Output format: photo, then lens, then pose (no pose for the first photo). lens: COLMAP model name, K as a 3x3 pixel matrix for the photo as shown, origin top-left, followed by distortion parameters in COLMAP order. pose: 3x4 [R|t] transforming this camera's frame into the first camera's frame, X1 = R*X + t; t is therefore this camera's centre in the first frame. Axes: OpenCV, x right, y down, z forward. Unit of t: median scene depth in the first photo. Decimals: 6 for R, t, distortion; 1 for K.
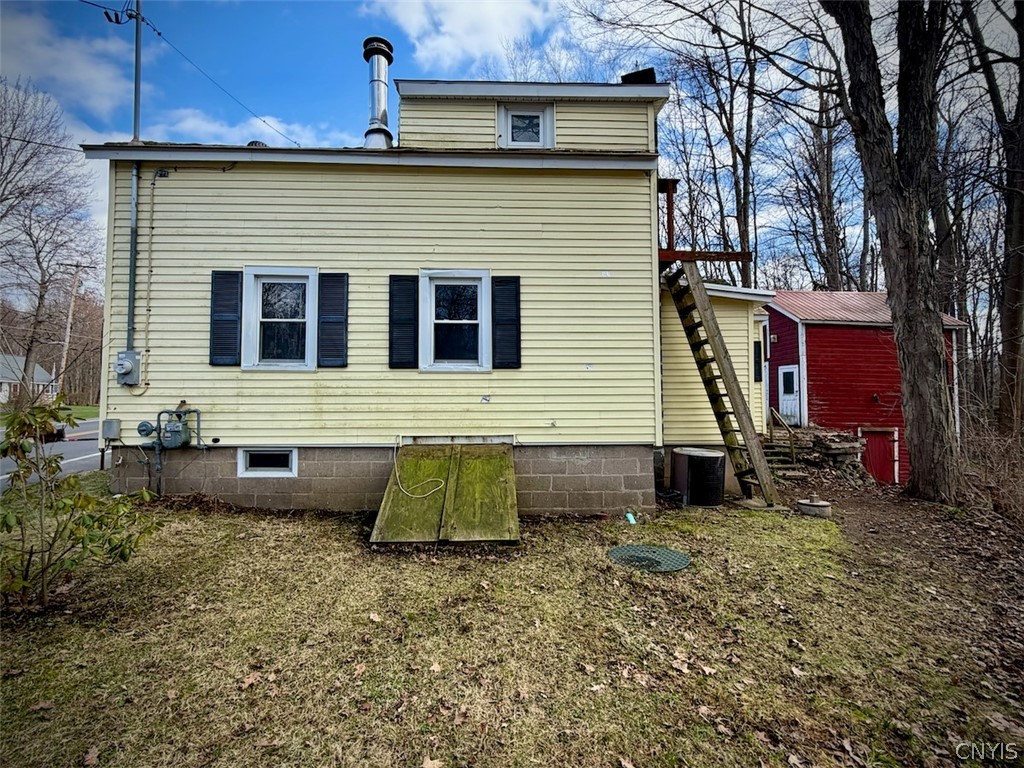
lens RADIAL K [[506.8, 0, 510.8], [0, 506.8, 385.7], [0, 0, 1]] dist [0.003546, 0.000273]
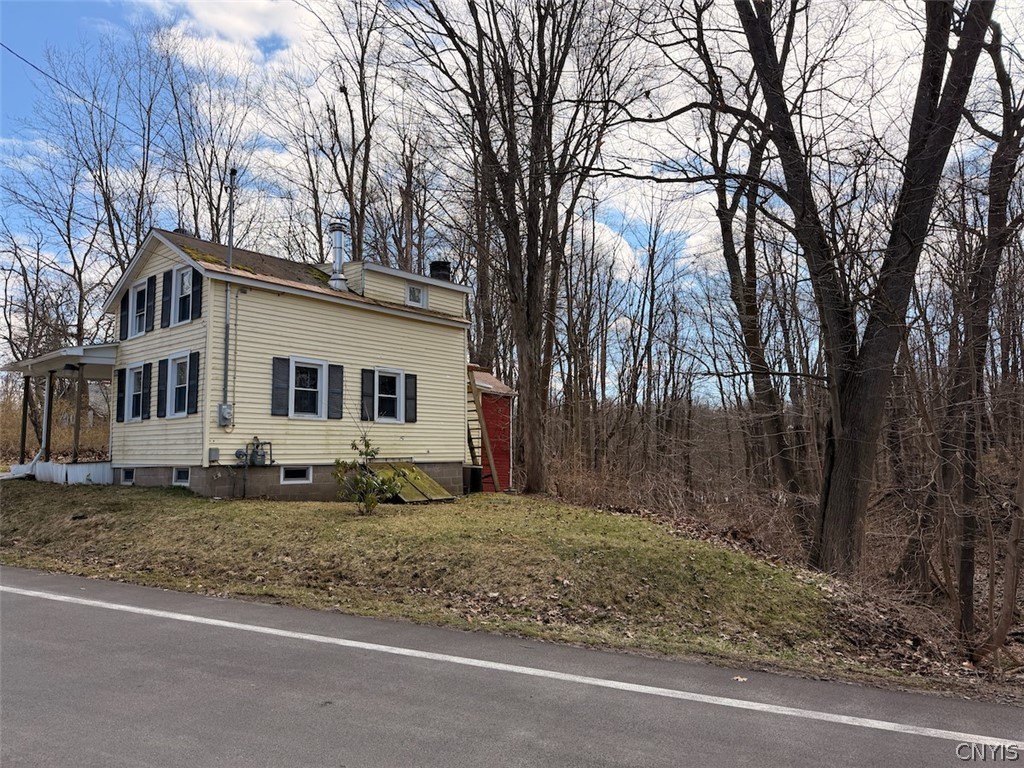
lens RADIAL K [[710.7, 0, 516.7], [0, 710.7, 387.5], [0, 0, 1]] dist [0.063801, -0.038152]
pose [[0.674211, 0.069637, 0.735249, -1.653576], [-0.031289, 0.997344, -0.065769, -0.001865], [-0.737876, 0.021337, 0.674599, -1.060400]]
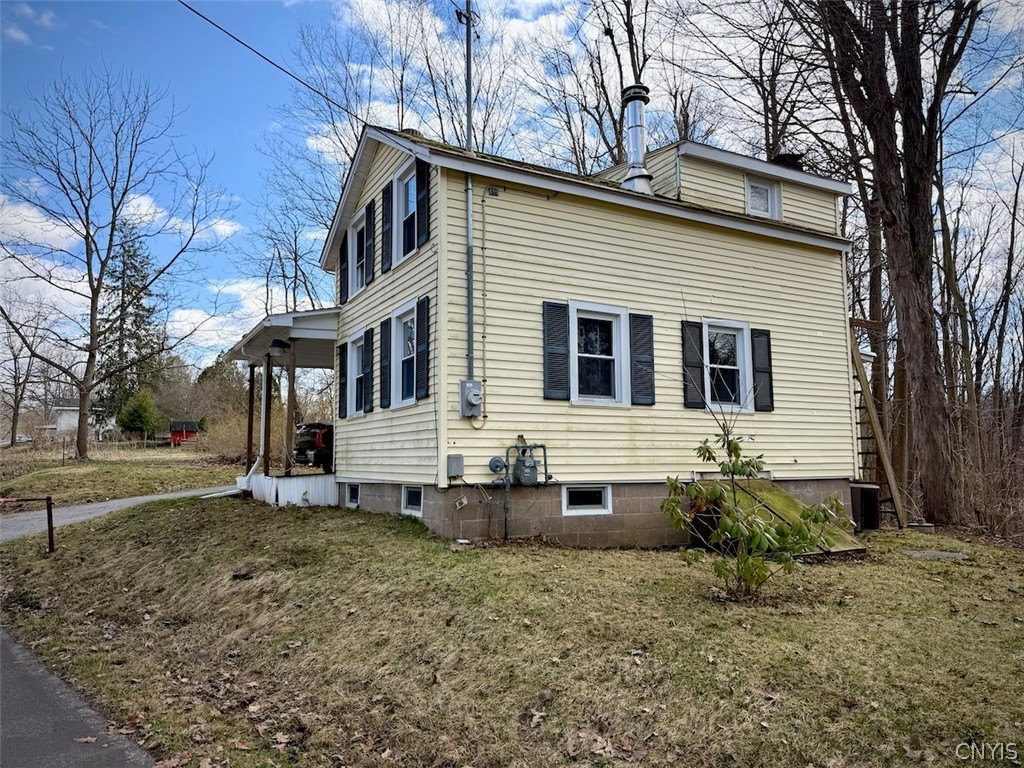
lens RADIAL K [[710.7, 0, 515.1], [0, 710.7, 391.5], [0, 0, 1]] dist [0.063801, -0.038152]
pose [[0.893189, 0.041228, 0.447788, -1.174472], [-0.016634, 0.998136, -0.058720, 0.024364], [-0.449374, 0.044999, 0.892209, -0.167654]]
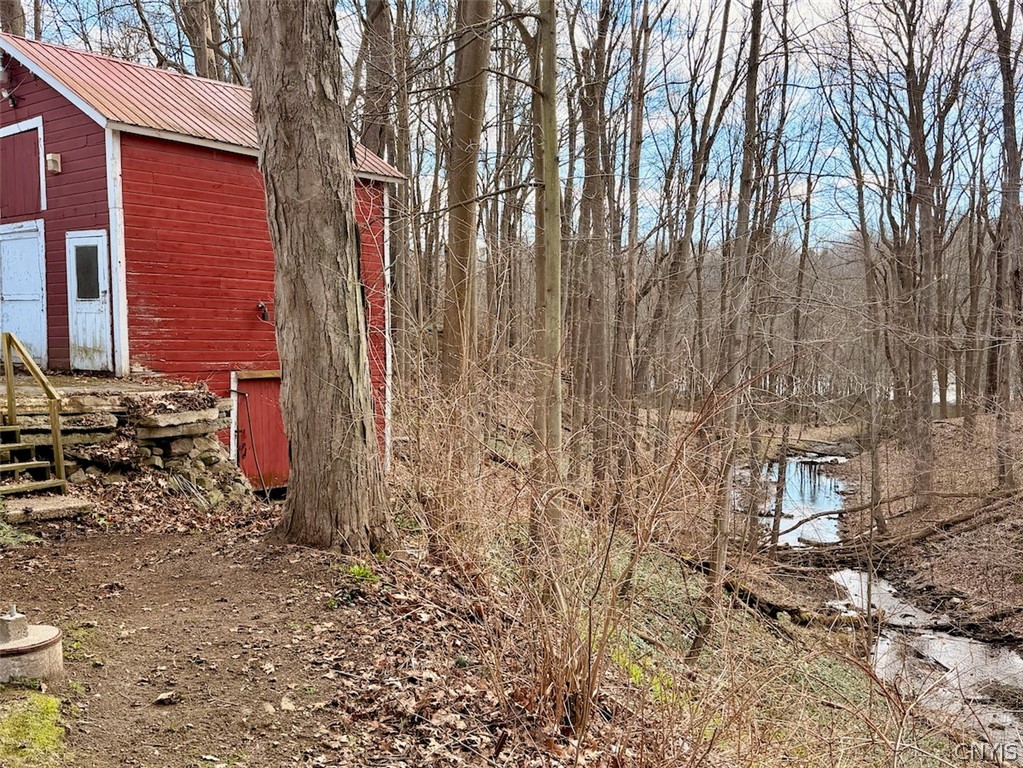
lens RADIAL K [[985.2, 0, 491.2], [0, 985.2, 401.1], [0, 0, 1]] dist [0.076829, 0.000000]
pose [[0.688005, -0.057970, 0.723387, 0.394687], [-0.027454, 0.994012, 0.105768, 0.009572], [-0.725187, -0.092629, 0.682293, 0.406768]]
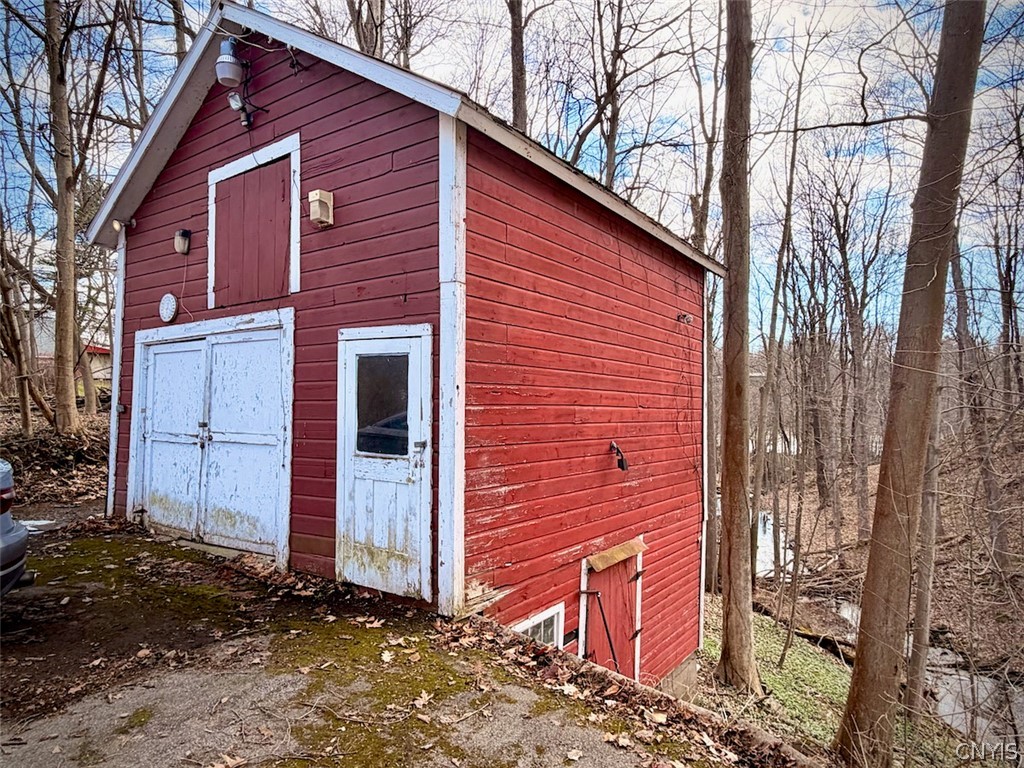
lens RADIAL K [[585.6, 0, 510.4], [0, 585.6, 397.3], [0, 0, 1]] dist [0.023193, -0.000292]
pose [[0.644207, 0.001749, 0.764849, 0.902464], [-0.039459, 0.998742, 0.030951, -0.043817], [-0.763832, -0.050119, 0.643466, 1.849651]]
